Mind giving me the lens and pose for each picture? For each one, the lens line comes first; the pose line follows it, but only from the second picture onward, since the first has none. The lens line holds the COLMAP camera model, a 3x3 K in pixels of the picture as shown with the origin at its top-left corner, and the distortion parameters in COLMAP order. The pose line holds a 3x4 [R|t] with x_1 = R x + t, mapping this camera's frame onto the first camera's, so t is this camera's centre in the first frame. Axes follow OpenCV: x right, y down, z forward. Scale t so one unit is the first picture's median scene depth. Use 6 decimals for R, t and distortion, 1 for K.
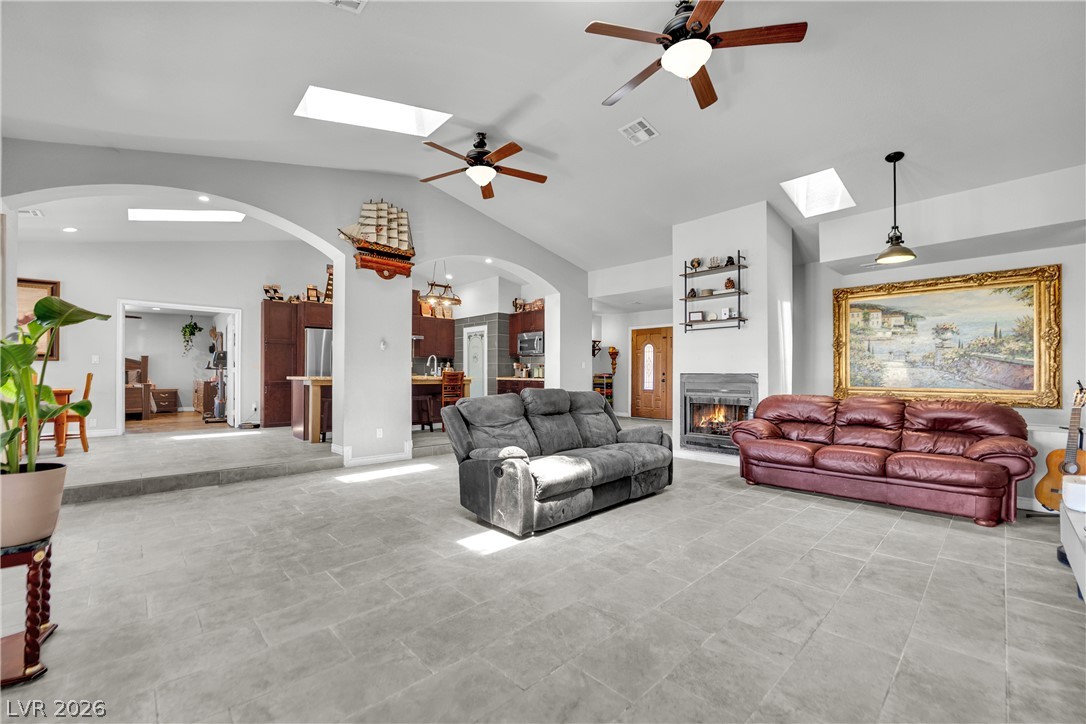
lens RADIAL K [[444.4, 0, 543.0], [0, 444.4, 362.0], [0, 0, 1]] dist [-0.019083, -0.000171]
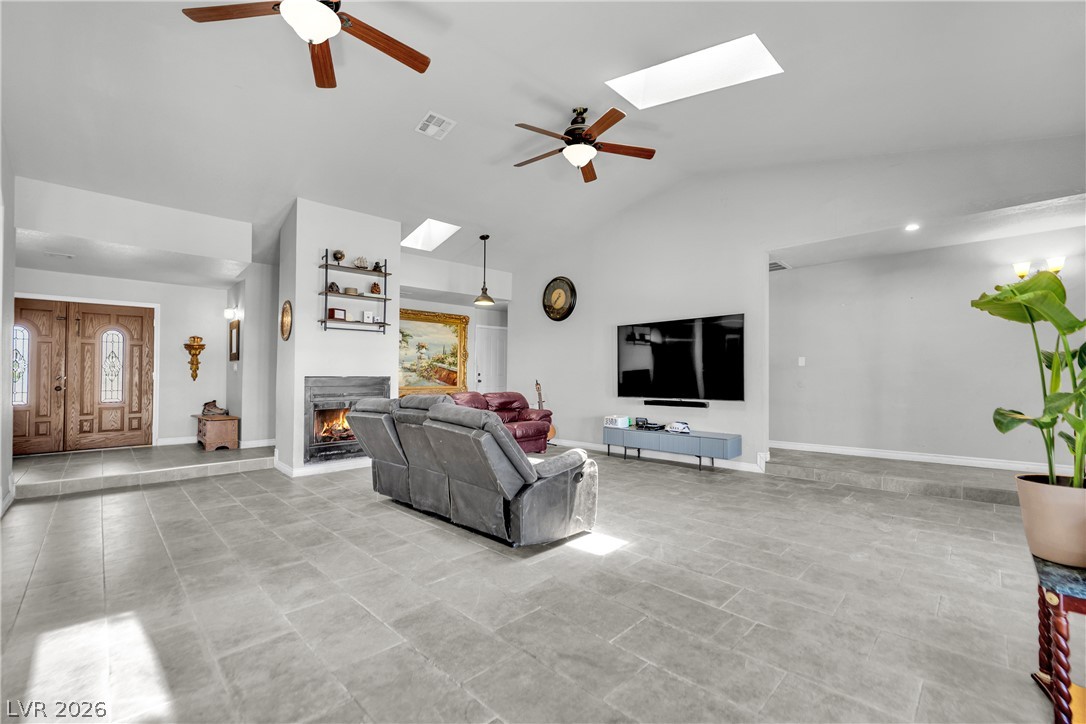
lens RADIAL K [[453.2, 0, 540.0], [0, 453.2, 375.5], [0, 0, 1]] dist [-0.026586, 0.000178]
pose [[-0.015757, 0.000923, 0.999875, -1.057910], [-0.021978, 0.999758, -0.001269, 0.028280], [-0.999634, -0.021995, -0.015733, 1.072927]]
